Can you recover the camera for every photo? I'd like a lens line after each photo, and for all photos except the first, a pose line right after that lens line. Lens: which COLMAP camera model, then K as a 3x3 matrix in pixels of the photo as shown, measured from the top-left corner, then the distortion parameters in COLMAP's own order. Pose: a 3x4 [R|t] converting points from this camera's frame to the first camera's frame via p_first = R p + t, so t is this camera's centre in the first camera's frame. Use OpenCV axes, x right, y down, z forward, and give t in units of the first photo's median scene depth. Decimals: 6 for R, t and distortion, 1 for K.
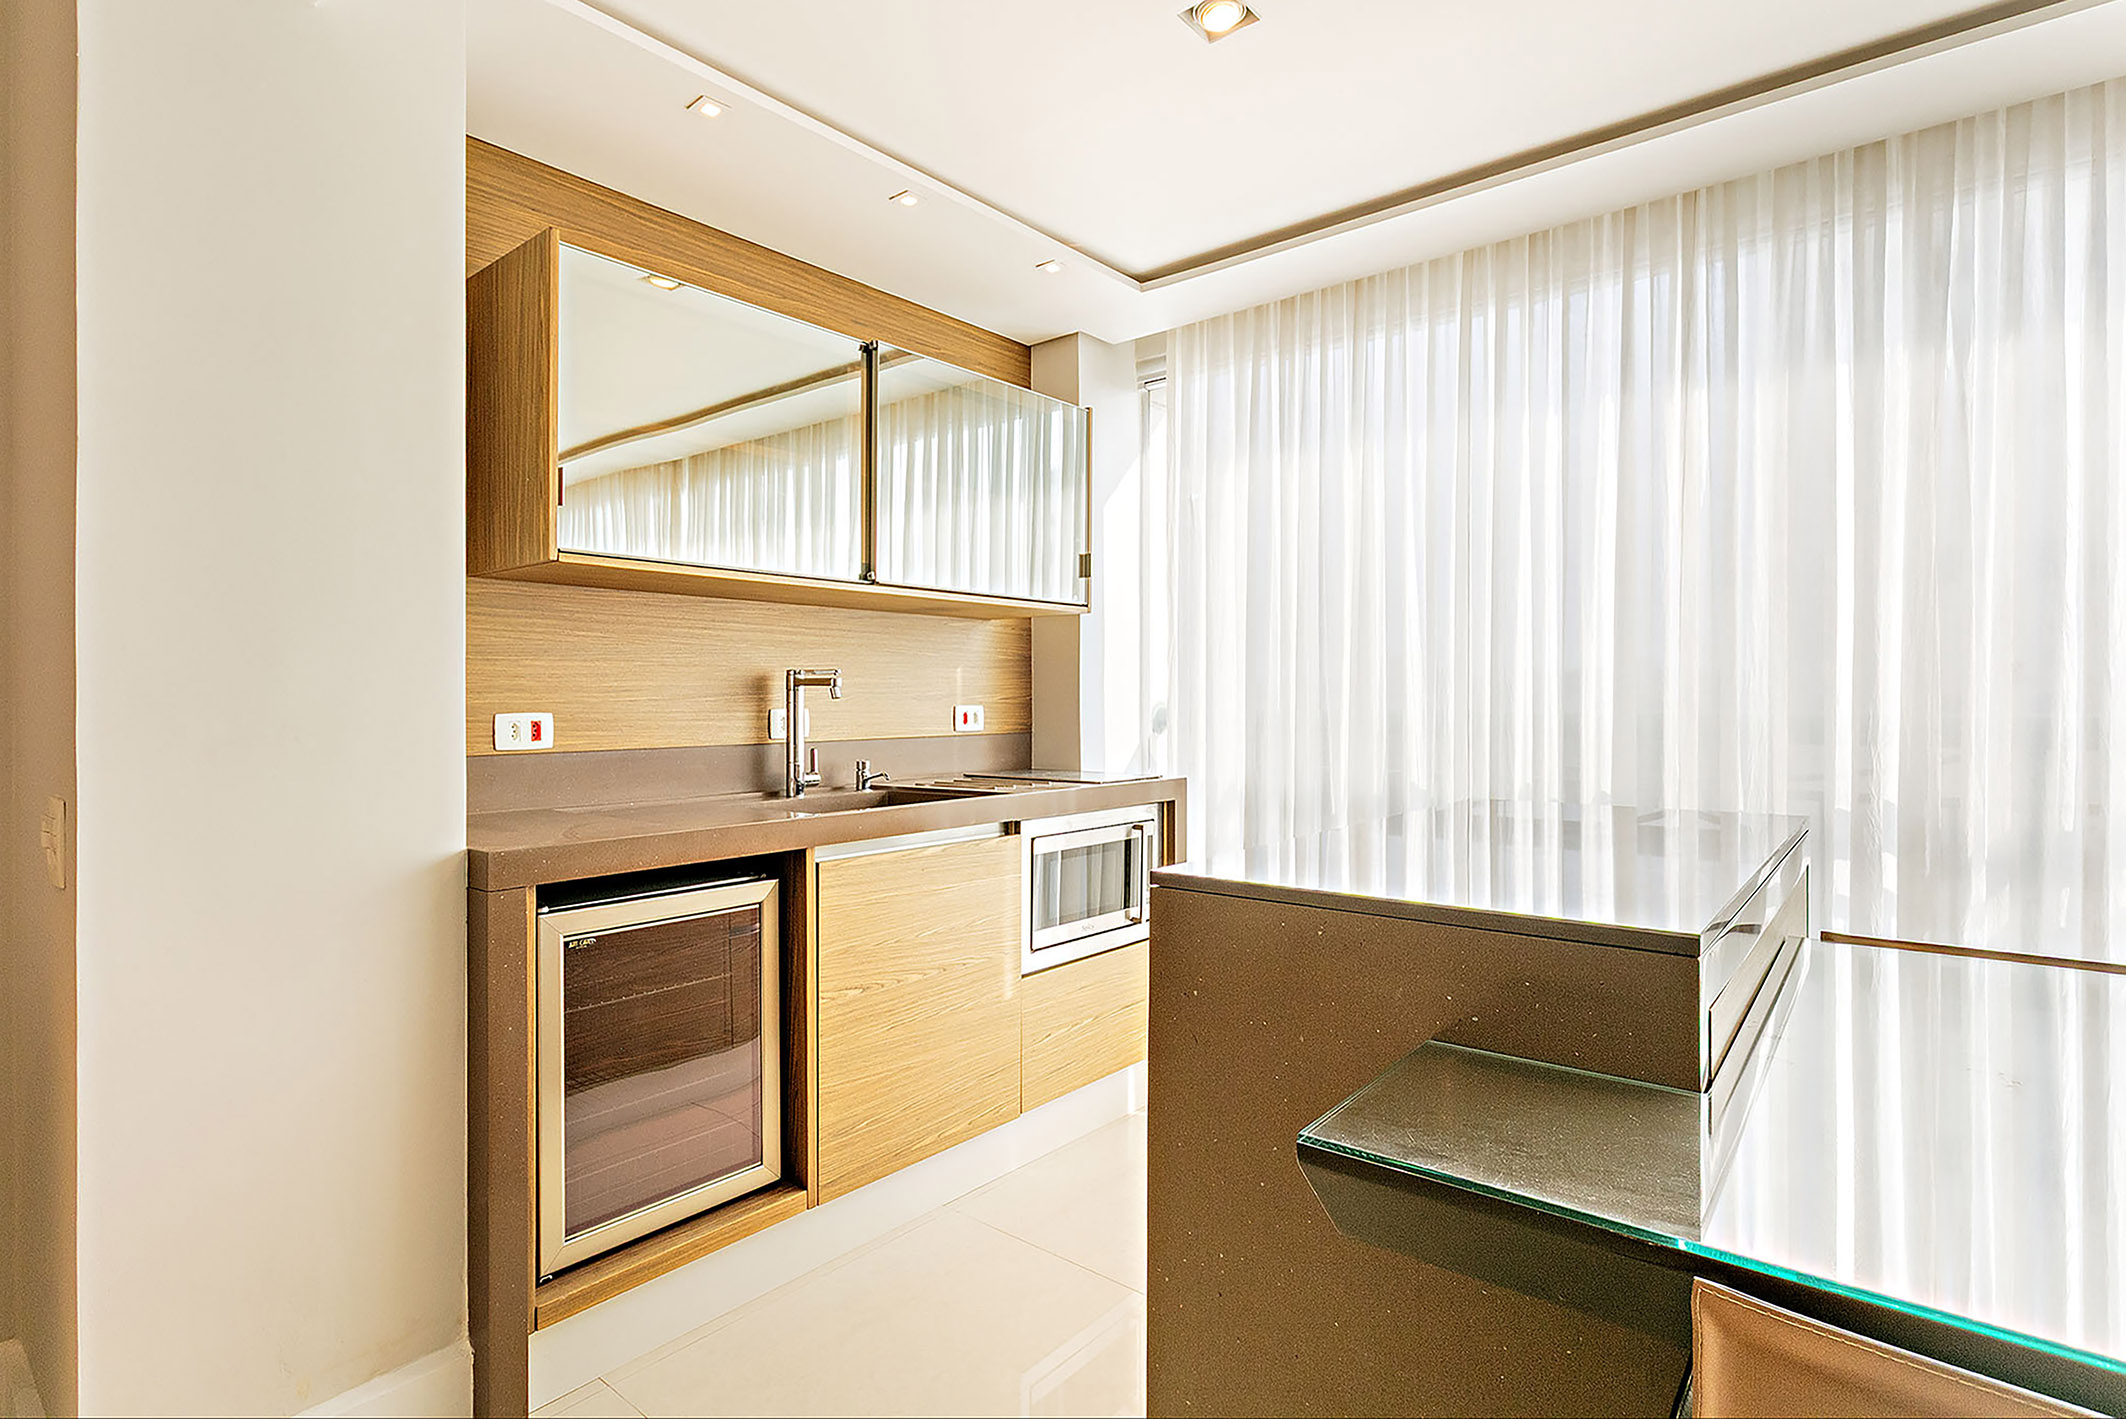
lens RADIAL K [[1032.2, 0, 1017.8], [0, 1032.2, 704.4], [0, 0, 1]] dist [0.000415, 0.000140]
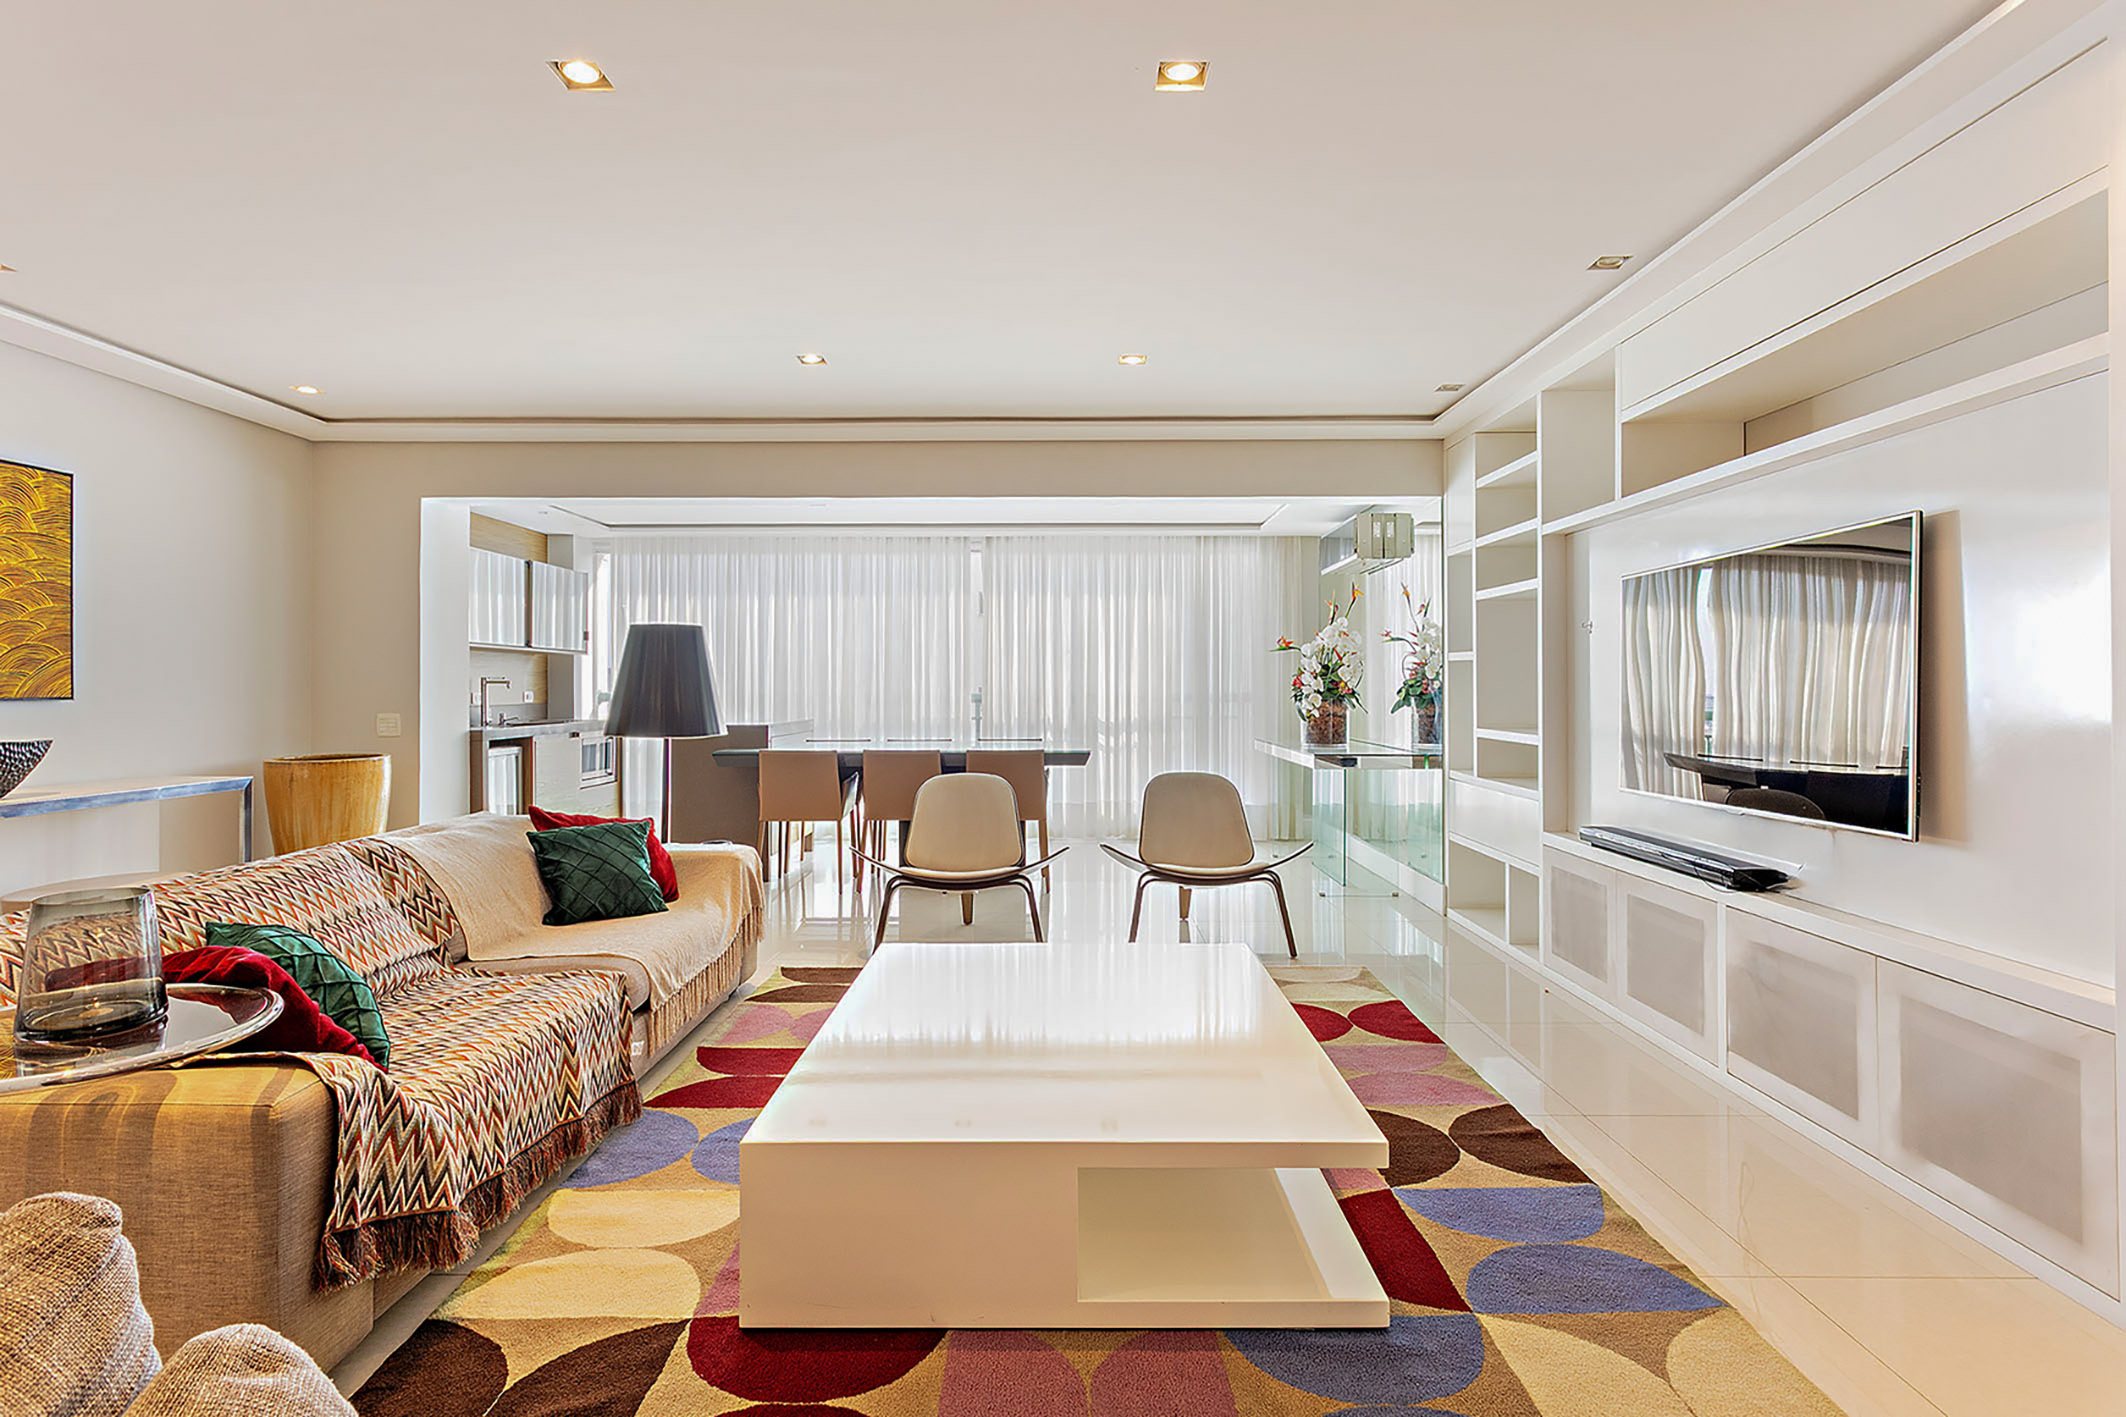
lens RADIAL K [[1037.9, 0, 1068.3], [0, 1037.9, 680.1], [0, 0, 1]] dist [0.001331, 0.000949]
pose [[0.735250, 0.008459, 0.677743, -0.862928], [0.000803, 0.999911, -0.013351, 0.009463], [-0.677795, 0.010361, 0.735178, -1.833089]]
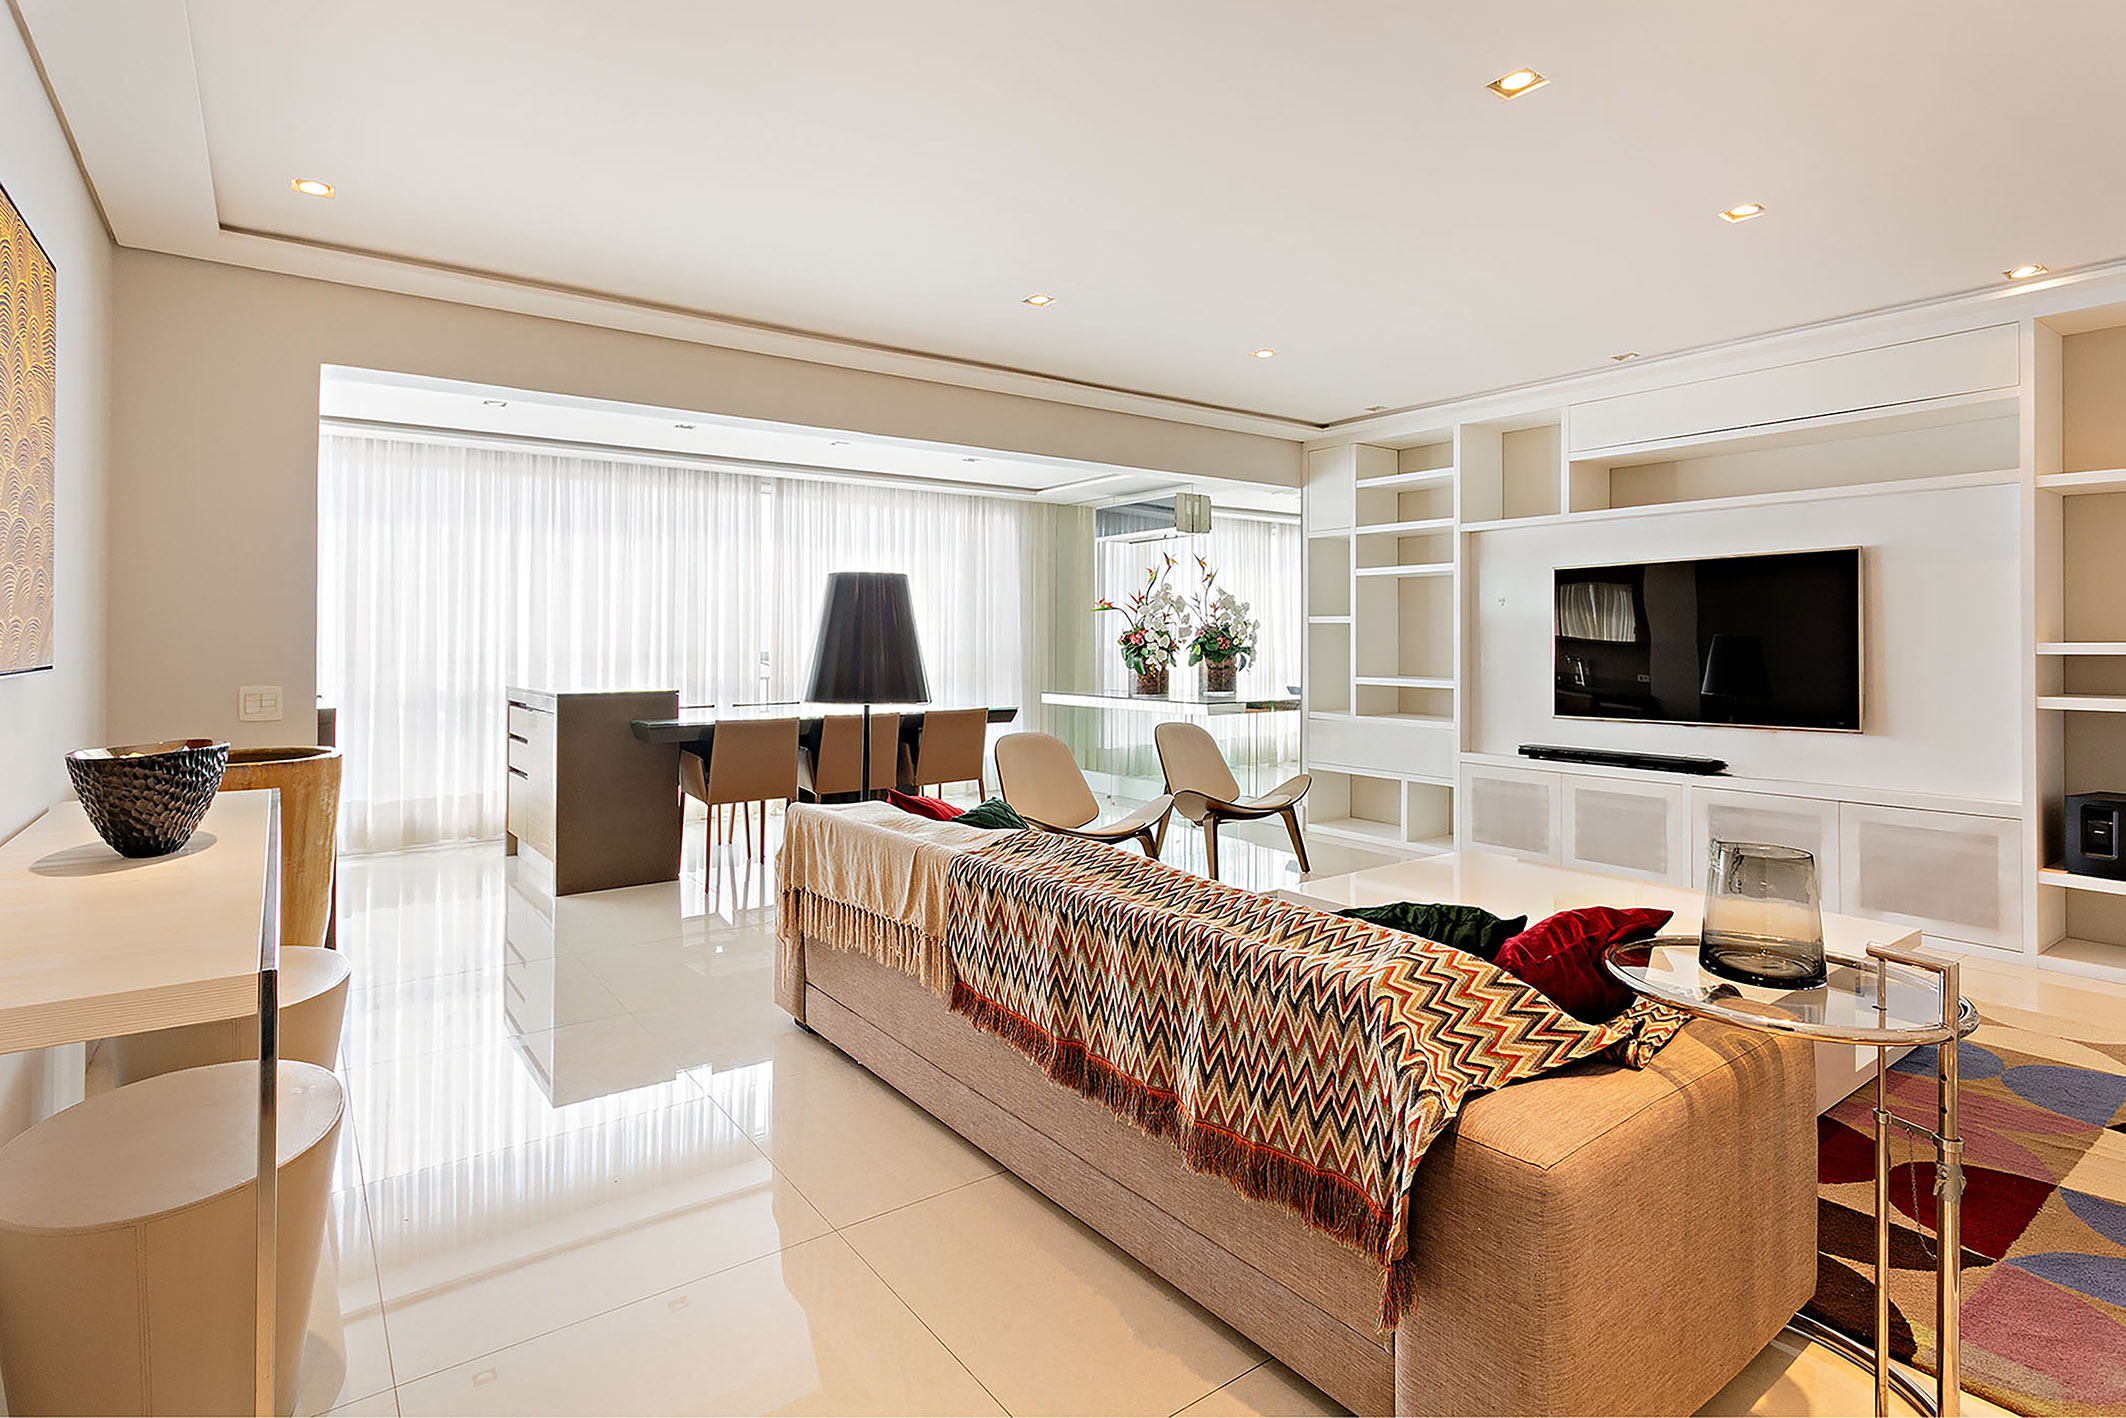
lens RADIAL K [[1056.3, 0, 1059.8], [0, 1056.3, 634.3], [0, 0, 1]] dist [0.000993, 0.000458]
pose [[0.198009, 0.011058, 0.980138, -1.527202], [0.003383, 0.999923, -0.011965, 0.001115], [-0.980194, 0.005684, 0.197956, -0.803990]]
